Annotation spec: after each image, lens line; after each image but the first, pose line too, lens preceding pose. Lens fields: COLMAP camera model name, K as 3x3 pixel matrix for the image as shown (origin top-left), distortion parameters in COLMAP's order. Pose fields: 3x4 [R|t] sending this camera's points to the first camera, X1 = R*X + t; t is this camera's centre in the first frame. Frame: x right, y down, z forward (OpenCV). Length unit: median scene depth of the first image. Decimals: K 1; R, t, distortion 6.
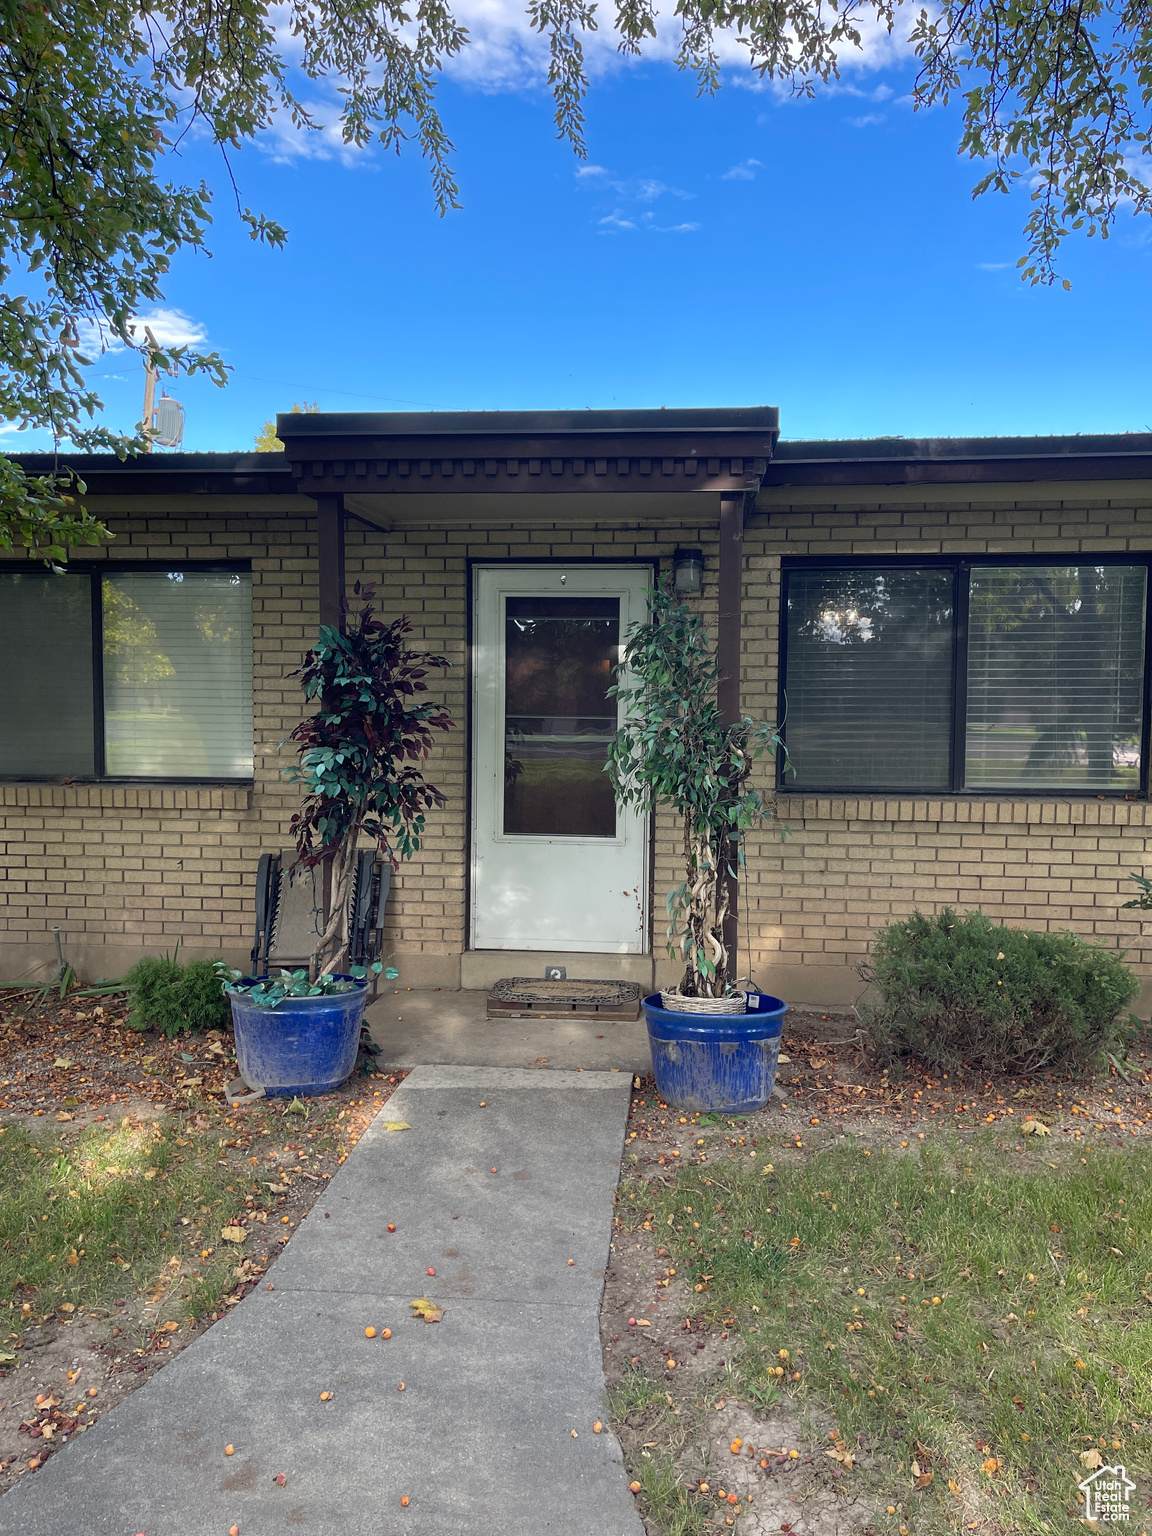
lens RADIAL K [[1182.2, 0, 580.5], [0, 1182.2, 757.5], [0, 0, 1]] dist [0.052609, -0.032542]
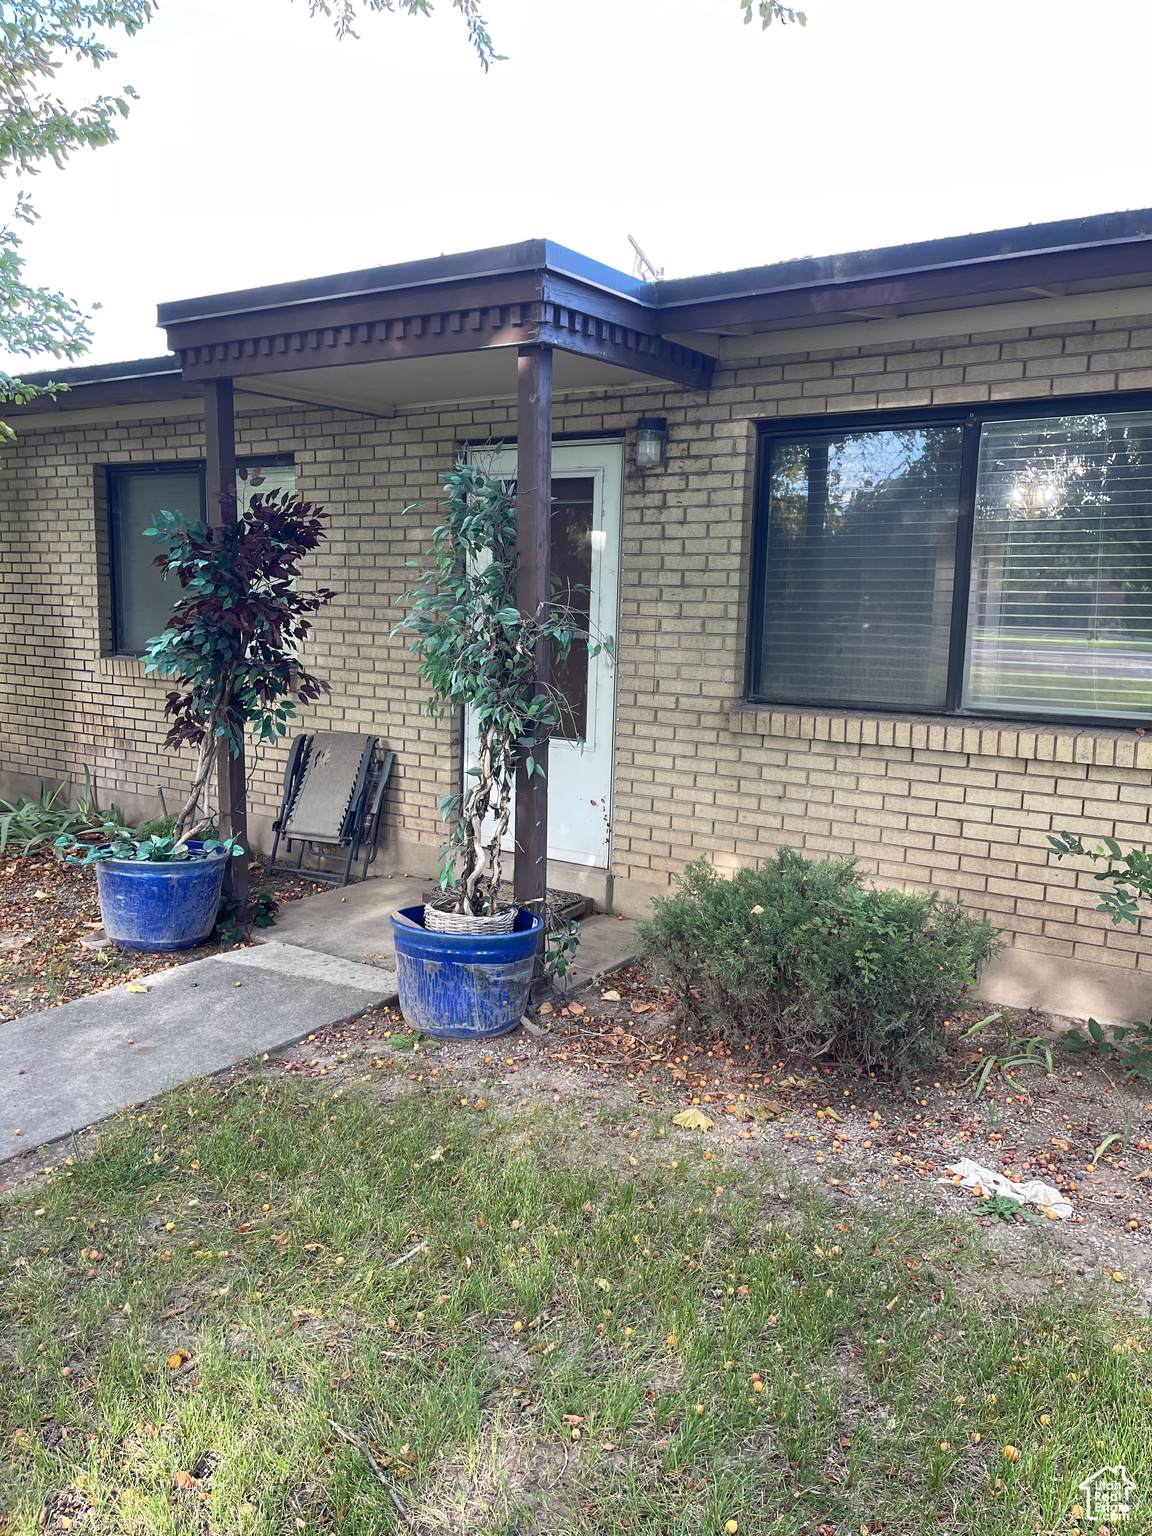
lens RADIAL K [[1182.2, 0, 574.3], [0, 1182.2, 761.6], [0, 0, 1]] dist [0.052609, -0.032542]
pose [[0.883641, 0.077410, -0.461720, 0.468655], [-0.038345, 0.994889, 0.093415, -0.003214], [0.466591, -0.064840, 0.882093, 0.183928]]
